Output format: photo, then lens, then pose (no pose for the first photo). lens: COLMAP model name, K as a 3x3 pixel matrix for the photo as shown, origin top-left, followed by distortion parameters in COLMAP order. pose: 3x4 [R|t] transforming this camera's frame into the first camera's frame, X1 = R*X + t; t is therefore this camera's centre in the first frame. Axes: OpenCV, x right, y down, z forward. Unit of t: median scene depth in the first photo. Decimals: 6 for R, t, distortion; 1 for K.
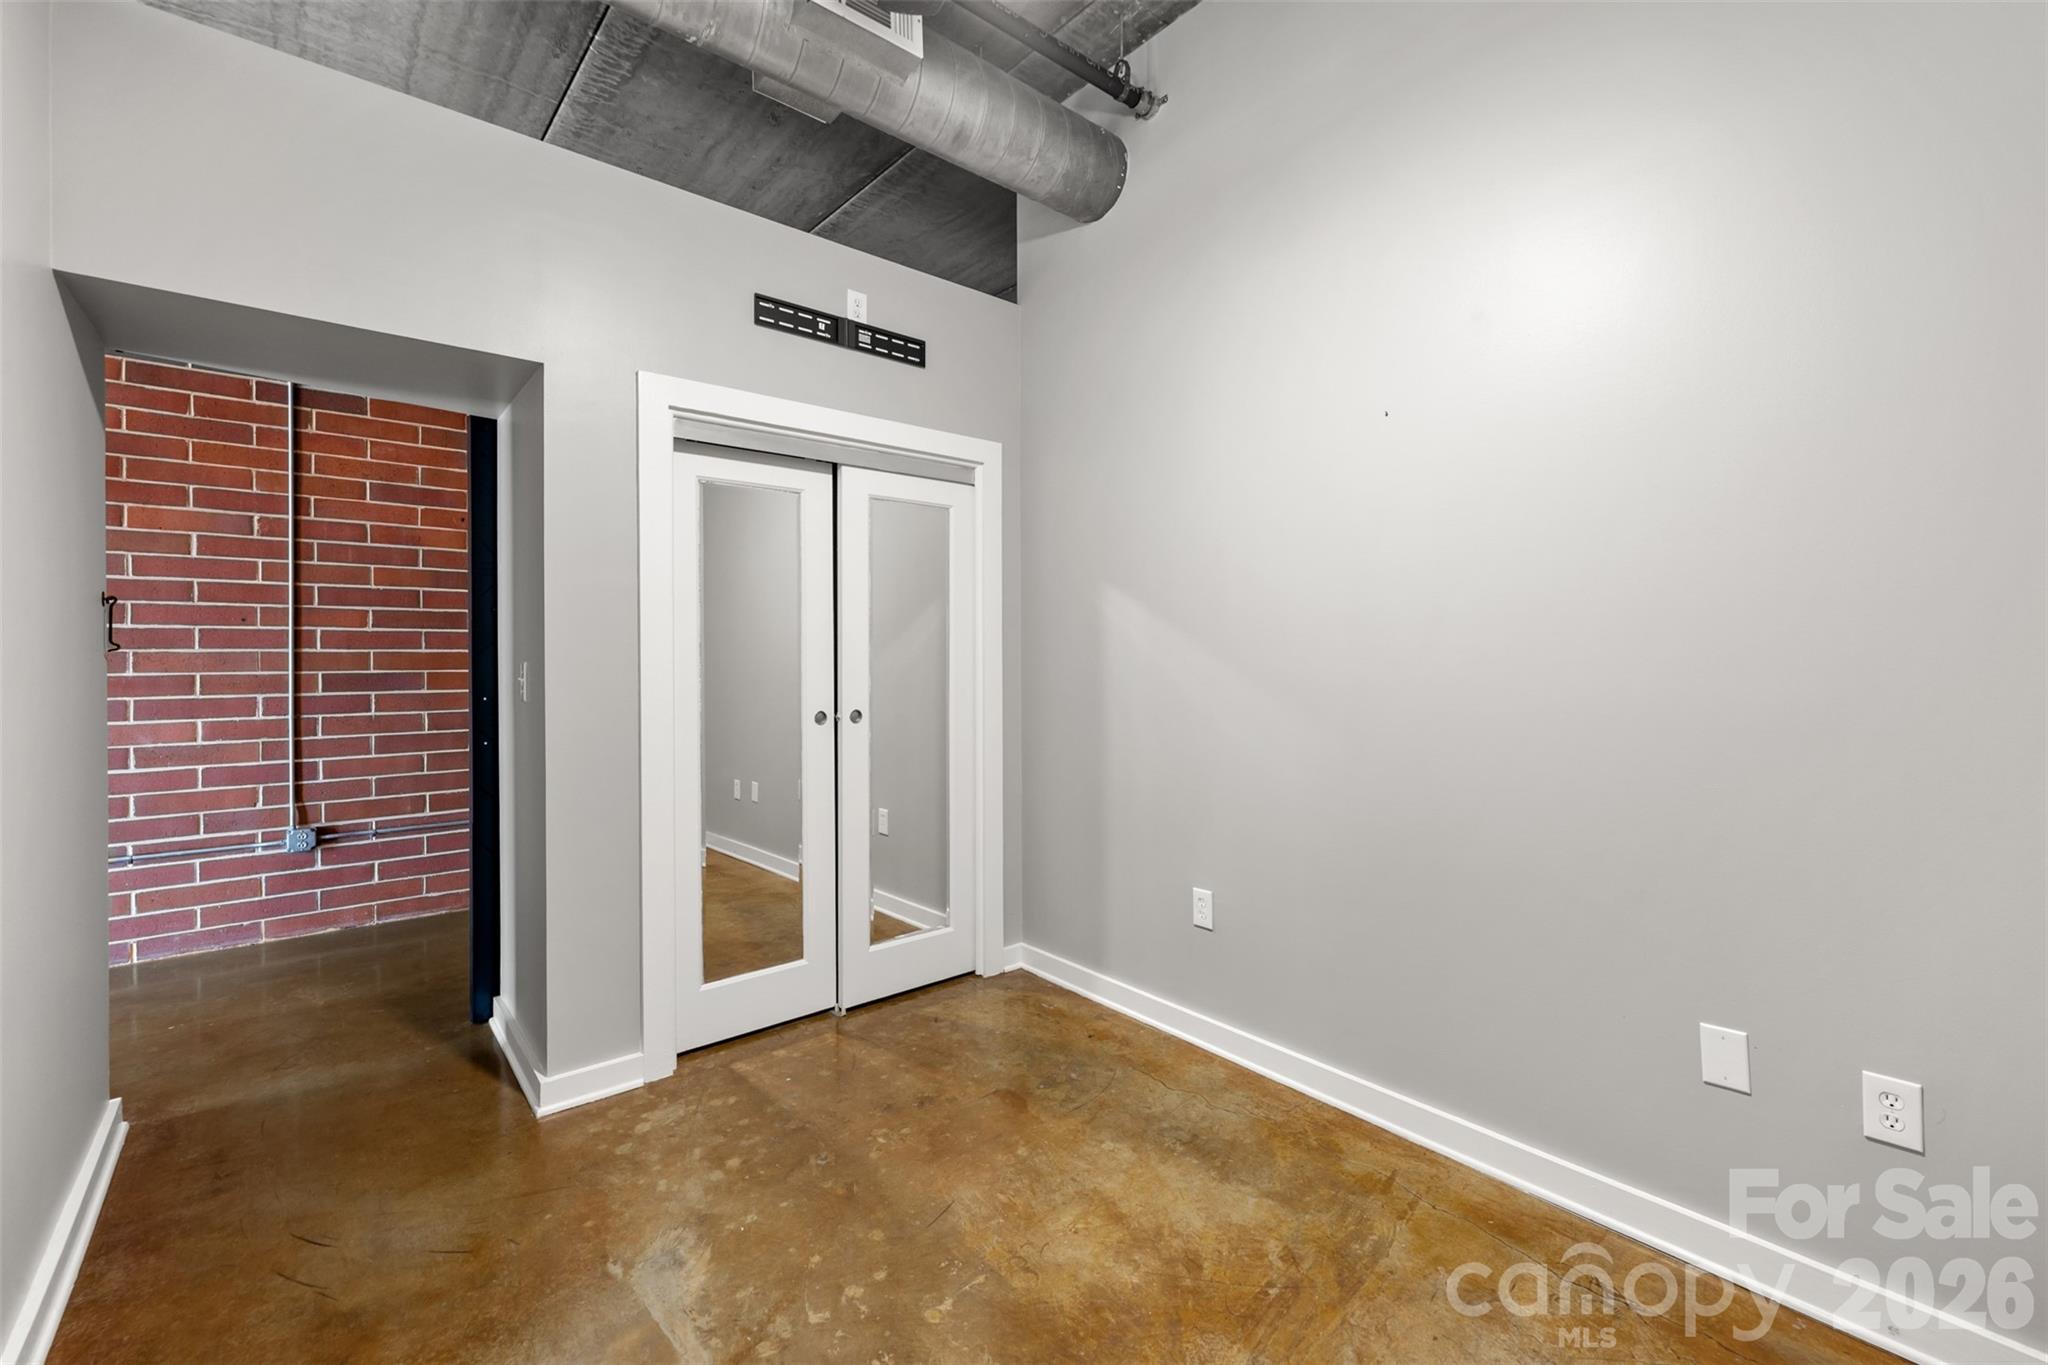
lens RADIAL K [[876.9, 0, 1024.0], [0, 876.9, 673.5], [0, 0, 1]] dist [0.014874, 0.000341]
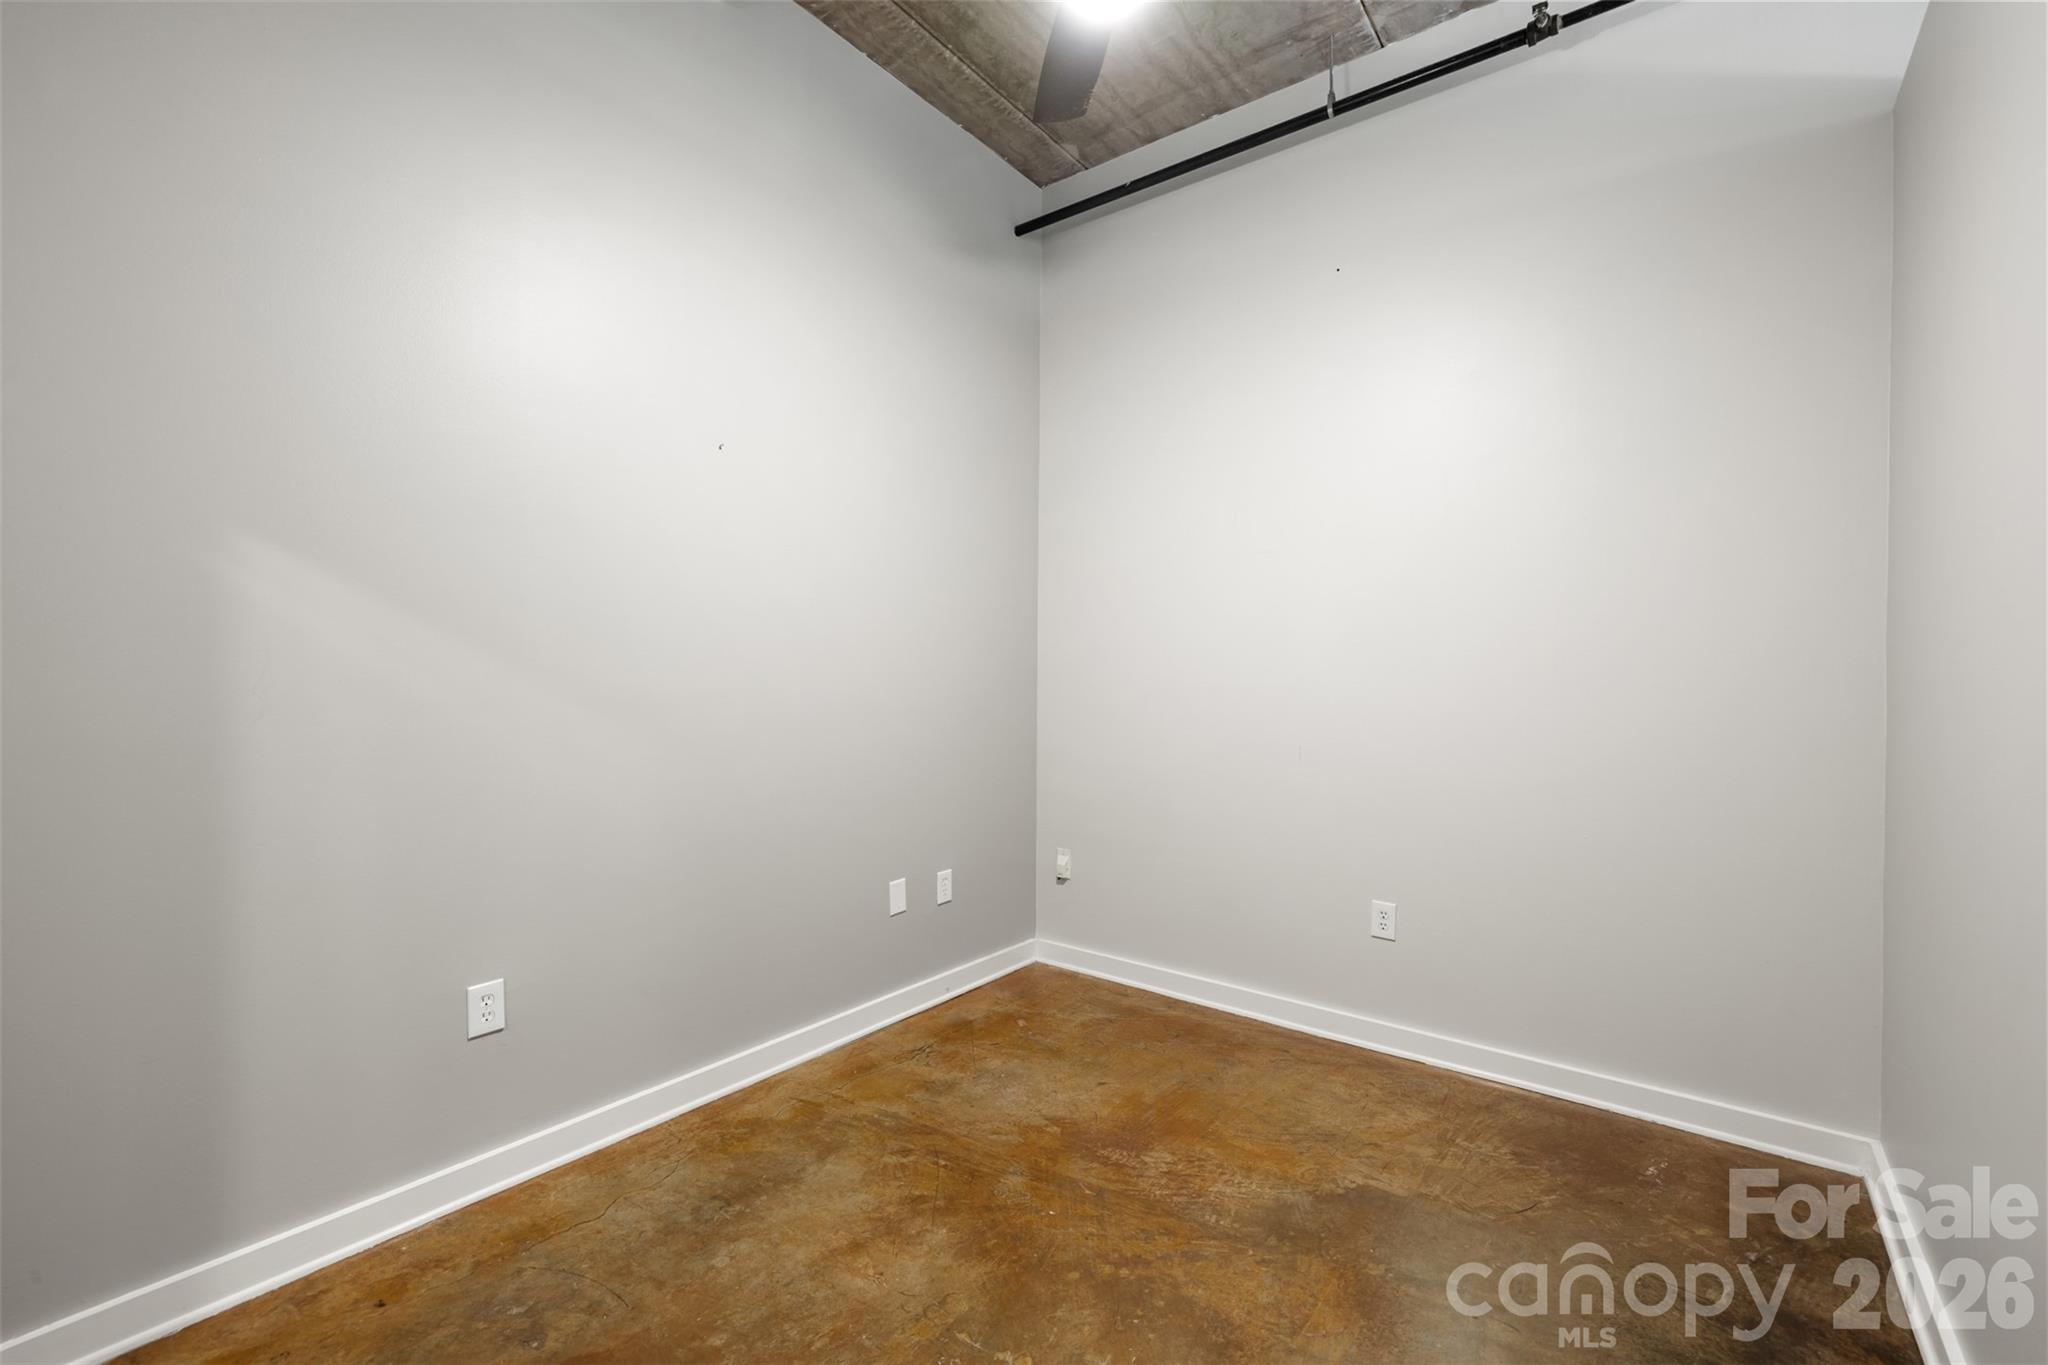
lens RADIAL K [[876.9, 0, 1021.4], [0, 876.9, 675.8], [0, 0, 1]] dist [0.014874, 0.000341]
pose [[-0.223681, -0.014059, 0.974561, -0.842291], [-0.001340, 0.999899, 0.014117, -0.033357], [-0.974661, 0.001852, -0.223678, 0.986885]]
